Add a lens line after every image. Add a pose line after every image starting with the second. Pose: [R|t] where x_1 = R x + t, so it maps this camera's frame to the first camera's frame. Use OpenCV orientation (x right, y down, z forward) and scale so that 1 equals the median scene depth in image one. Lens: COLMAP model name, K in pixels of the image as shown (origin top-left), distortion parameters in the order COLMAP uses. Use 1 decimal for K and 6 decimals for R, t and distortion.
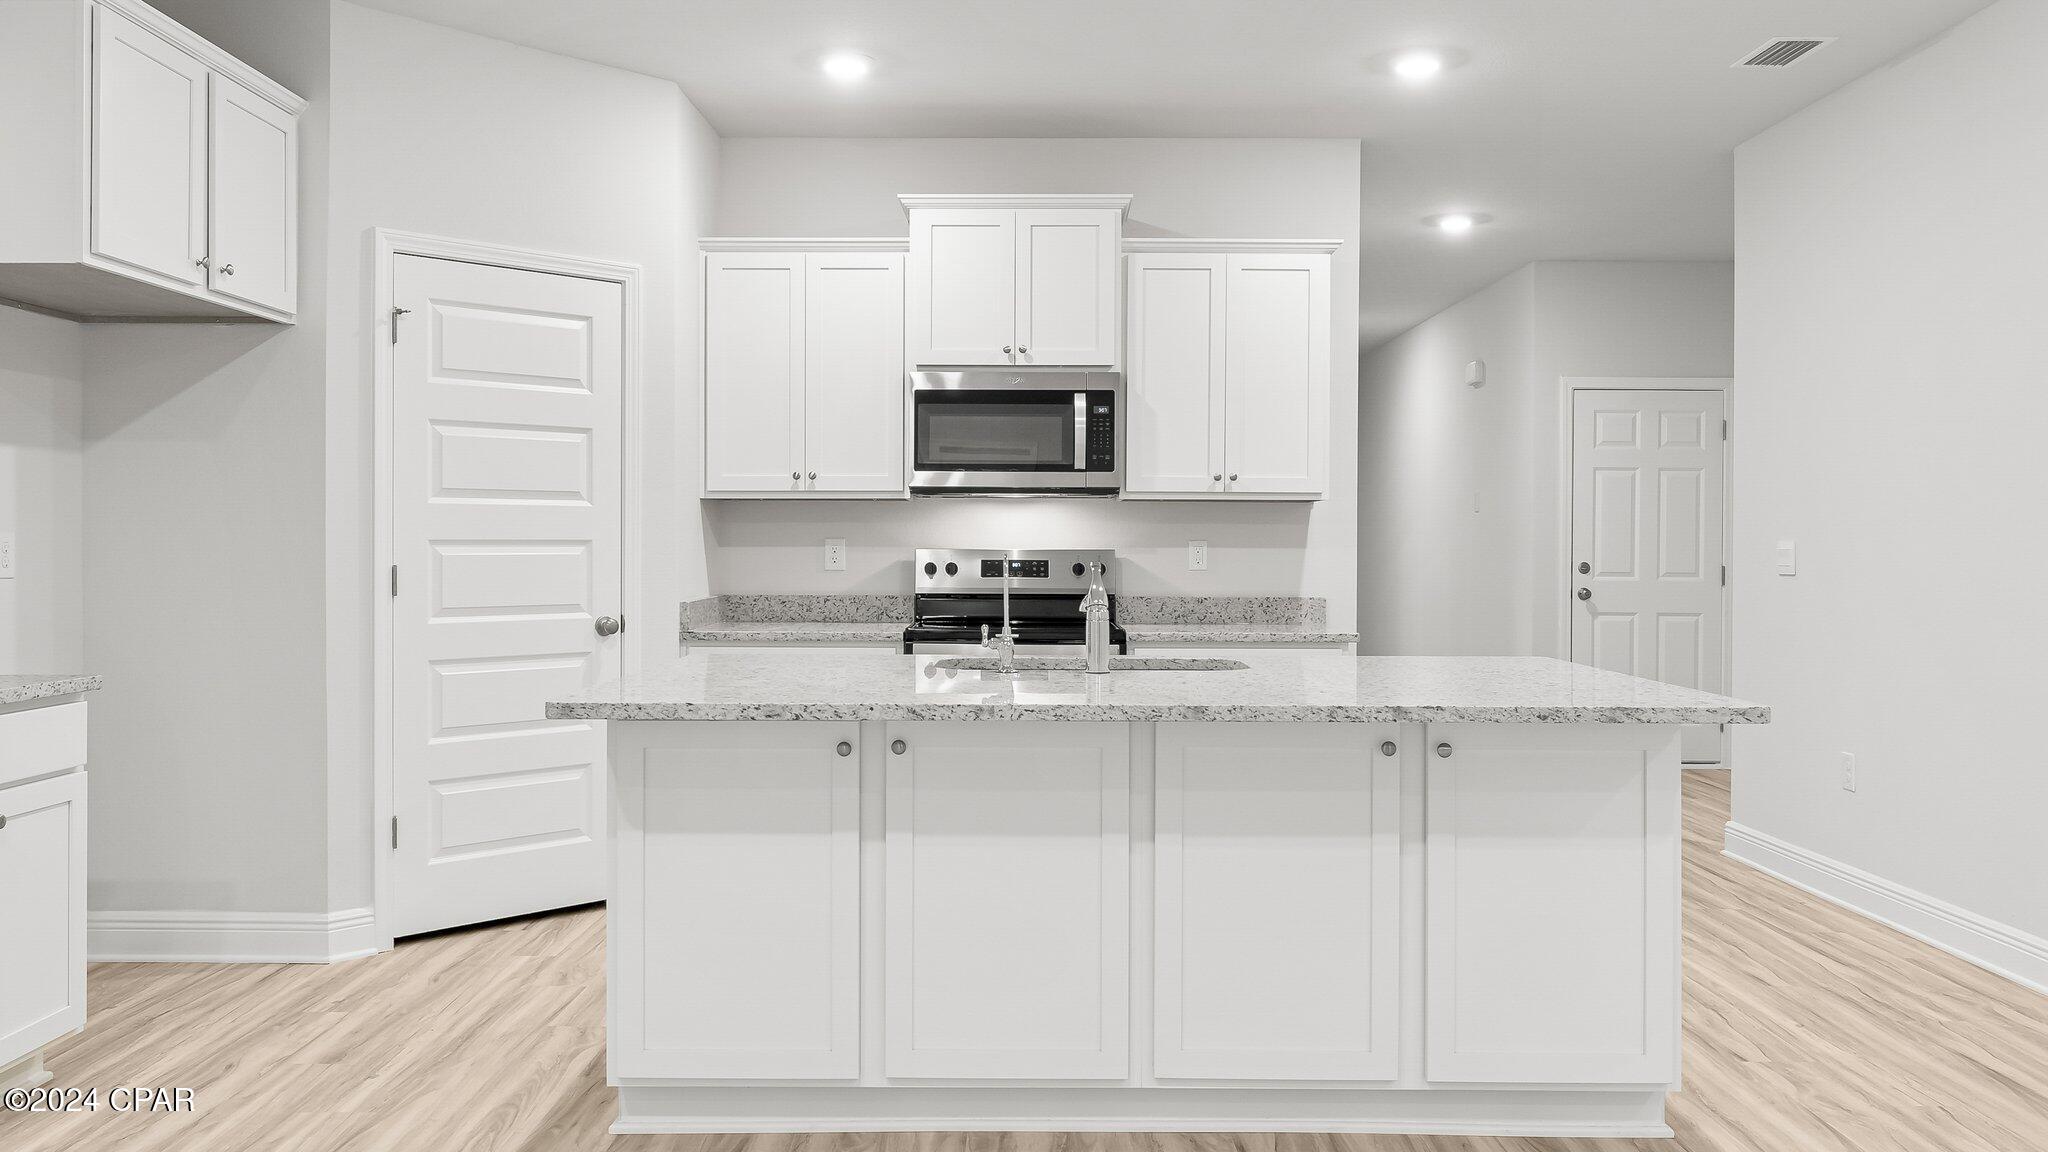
lens RADIAL K [[1578.7, 0, 1026.5], [0, 1578.7, 560.6], [0, 0, 1]] dist [0.000565, 0.005556]
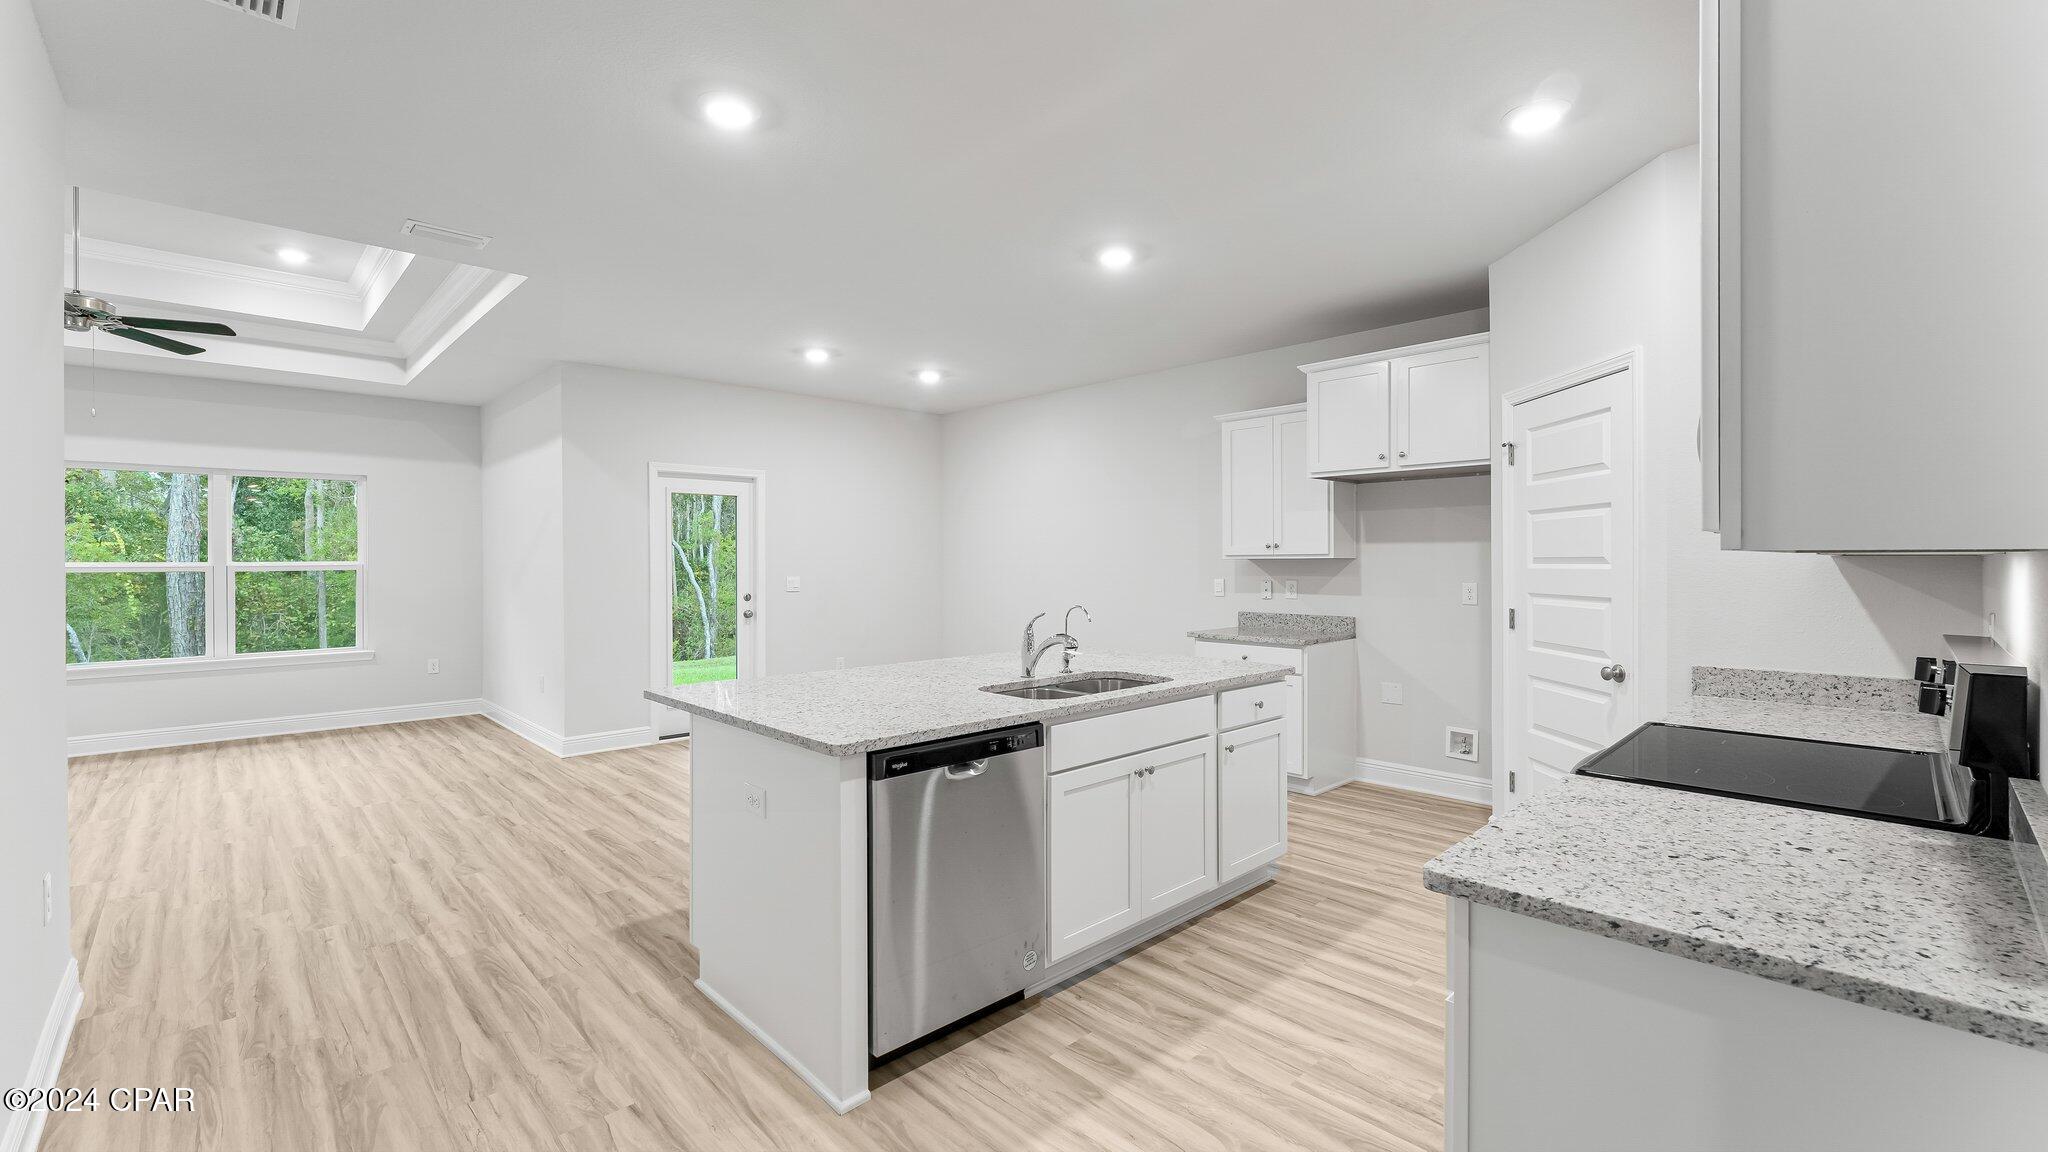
lens RADIAL K [[855.1, 0, 1009.3], [0, 855.1, 566.3], [0, 0, 1]] dist [-0.002433, 0.000122]
pose [[-0.730021, 0.003043, -0.683418, 0.436022], [-0.007265, 0.999899, 0.012213, -0.036989], [0.683386, 0.013880, -0.729925, 1.048474]]
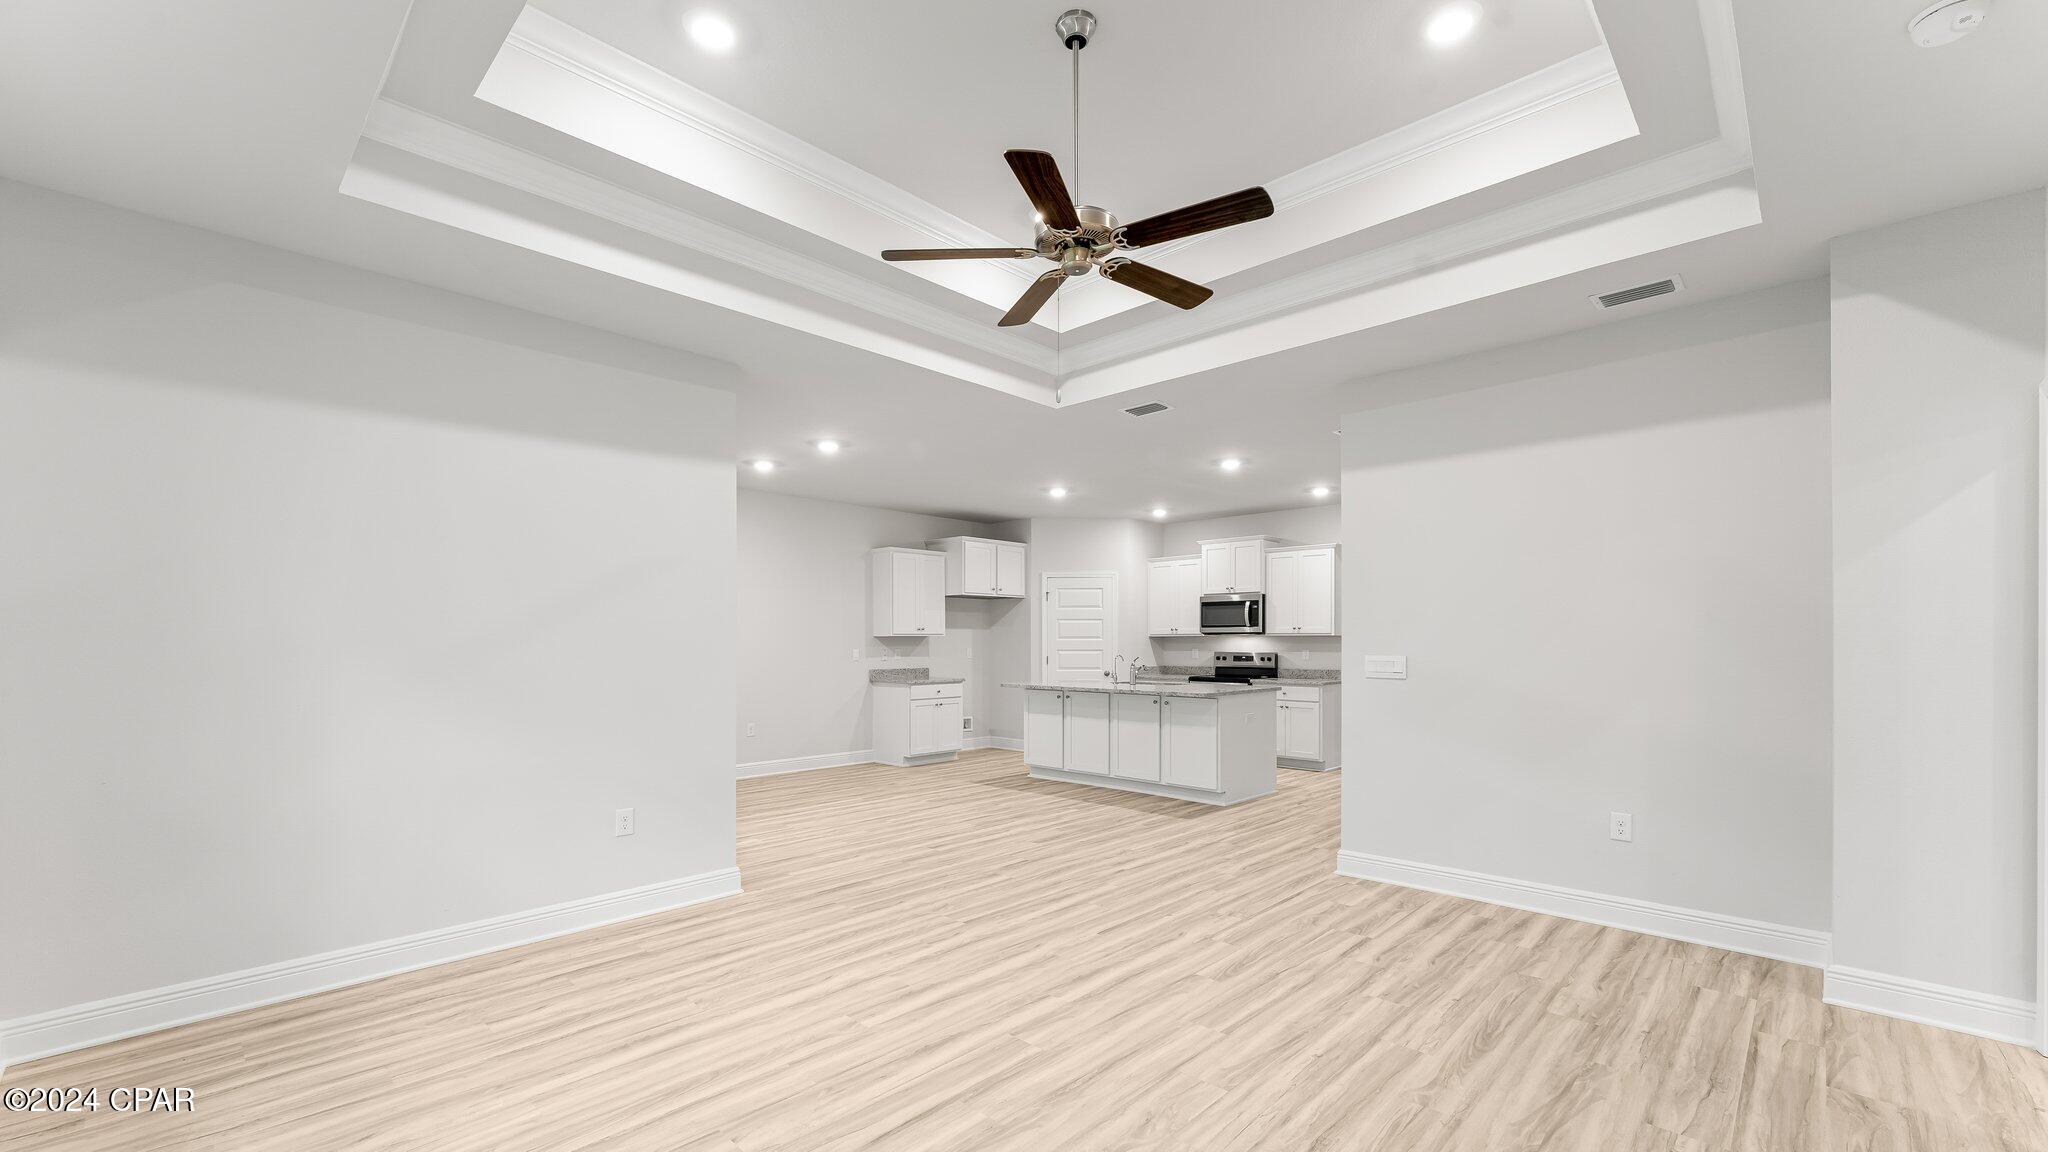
lens RADIAL K [[855.1, 0, 1004.8], [0, 855.1, 633.7], [0, 0, 1]] dist [-0.002433, 0.000122]
pose [[0.710250, -0.009138, -0.703890, 0.864329], [-0.003910, 0.999849, -0.016926, -0.013752], [0.703939, 0.014775, 0.710107, -0.506670]]
